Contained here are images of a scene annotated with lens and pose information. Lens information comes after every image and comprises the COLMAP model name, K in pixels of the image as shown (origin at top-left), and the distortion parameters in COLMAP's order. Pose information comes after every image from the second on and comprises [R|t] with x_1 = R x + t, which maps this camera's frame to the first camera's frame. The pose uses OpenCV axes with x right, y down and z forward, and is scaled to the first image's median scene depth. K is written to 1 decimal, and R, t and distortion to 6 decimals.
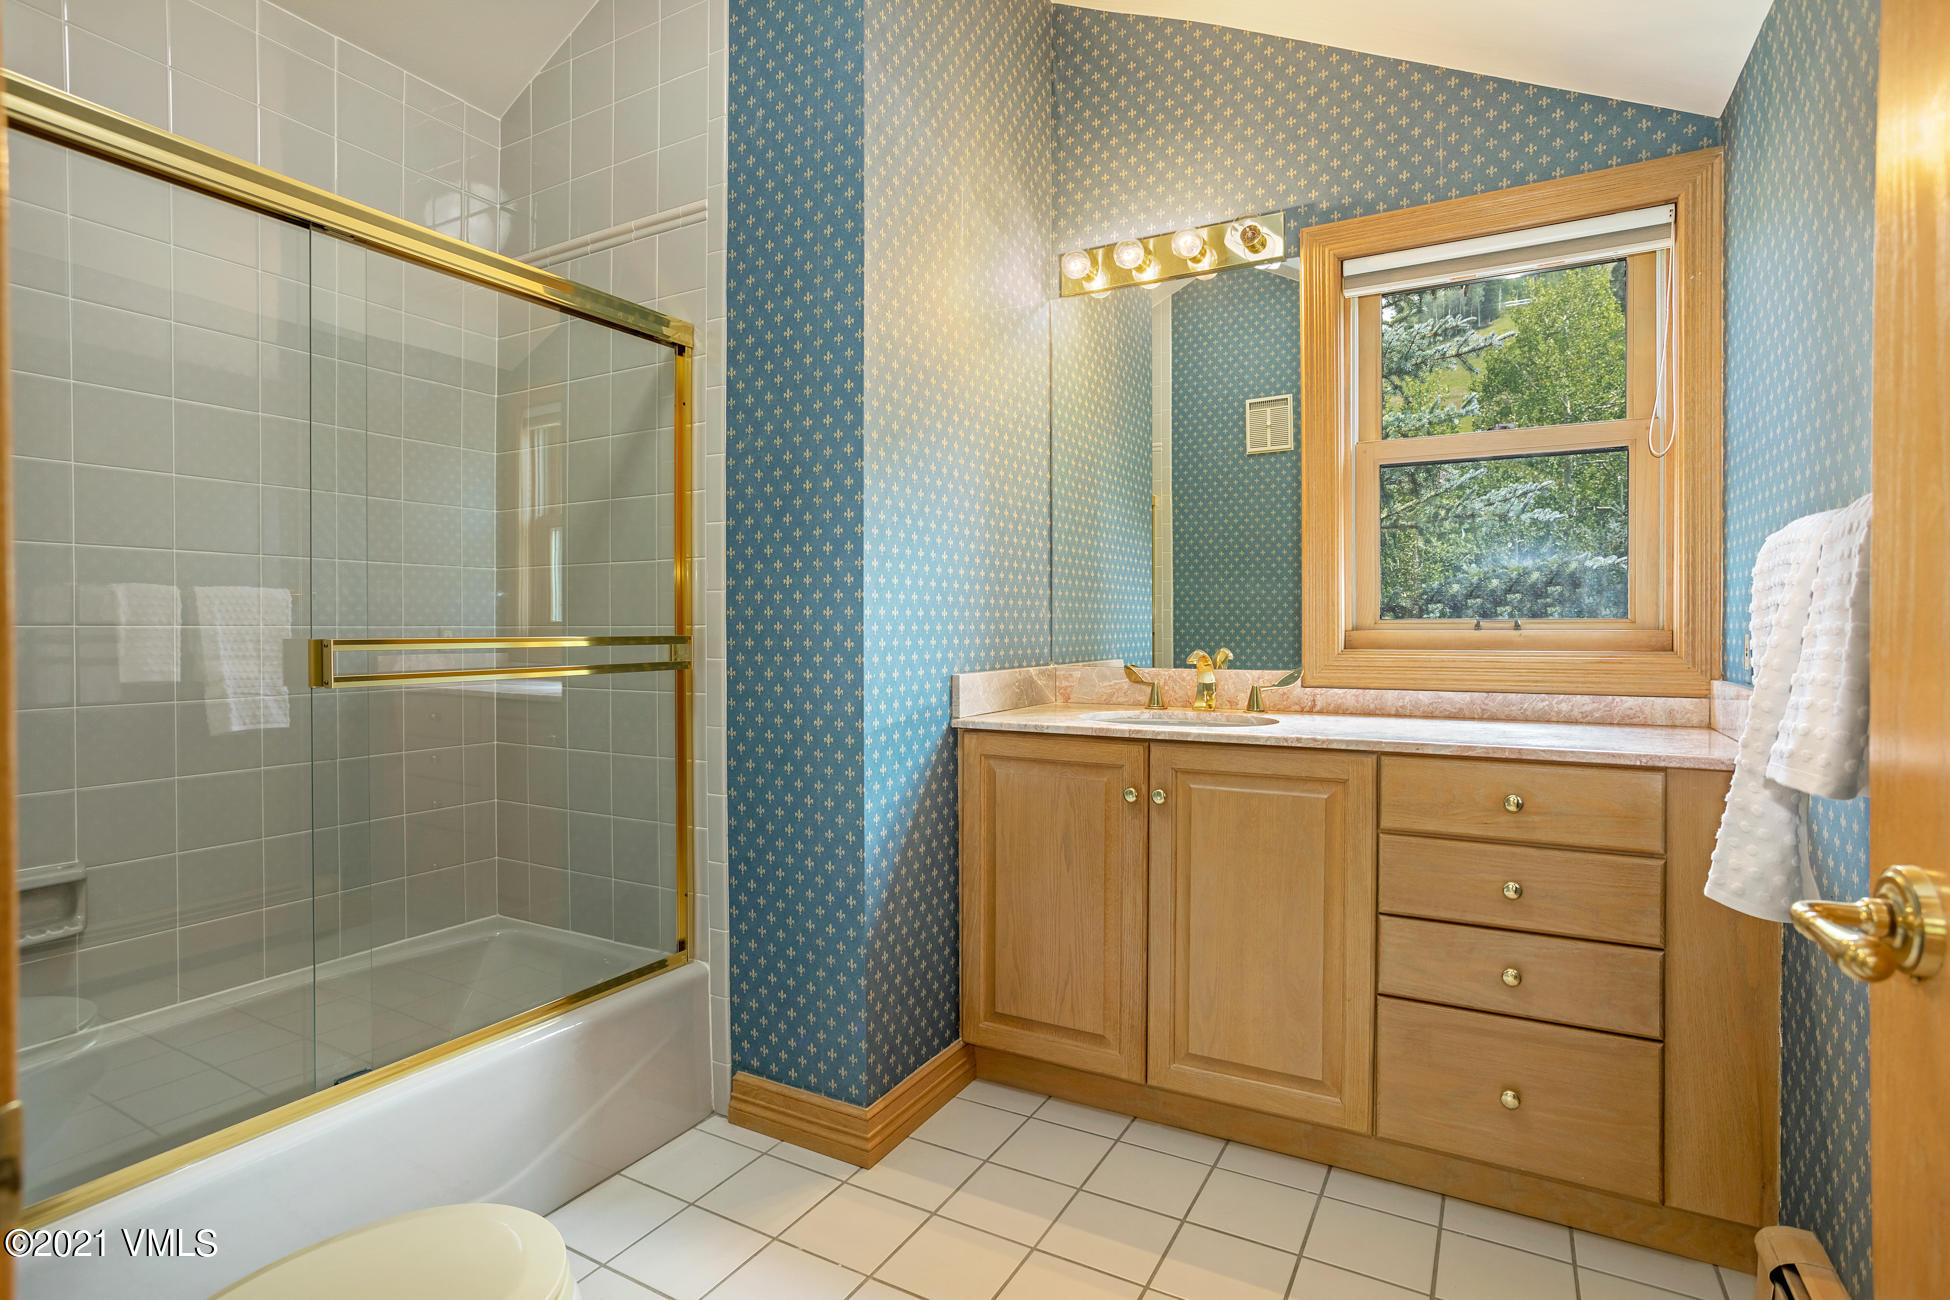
lens RADIAL K [[960.5, 0, 979.1], [0, 960.5, 630.8], [0, 0, 1]] dist [-0.054659, 0.038670]
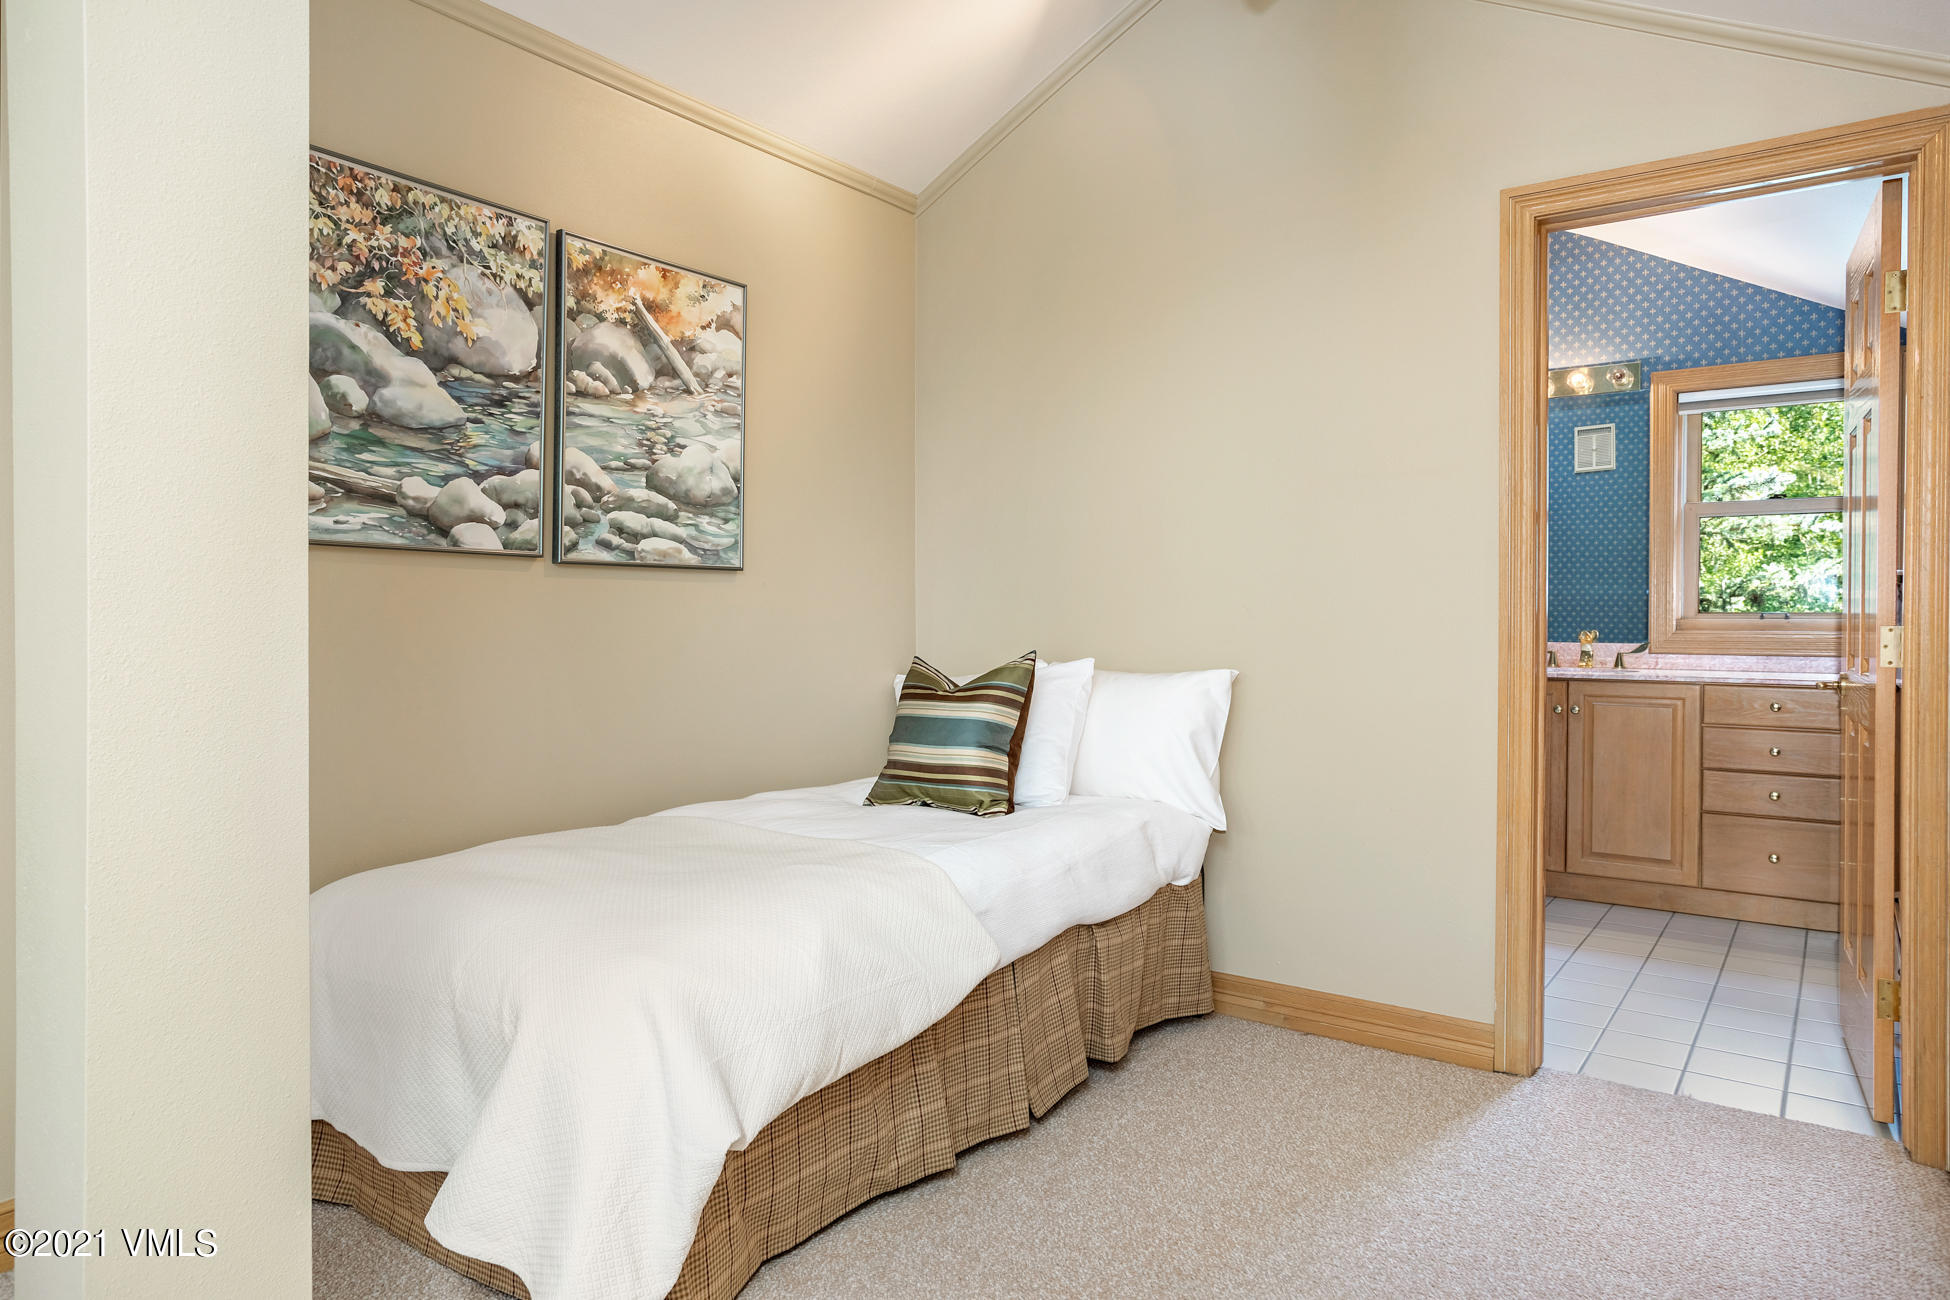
lens RADIAL K [[1313.2, 0, 976.9], [0, 1313.2, 603.6], [0, 0, 1]] dist [-0.009616, 0.002844]
pose [[0.996607, 0.008591, -0.081860, -0.629913], [-0.009222, 0.999931, -0.007328, 0.000347], [0.081791, 0.008058, 0.996617, -1.338320]]
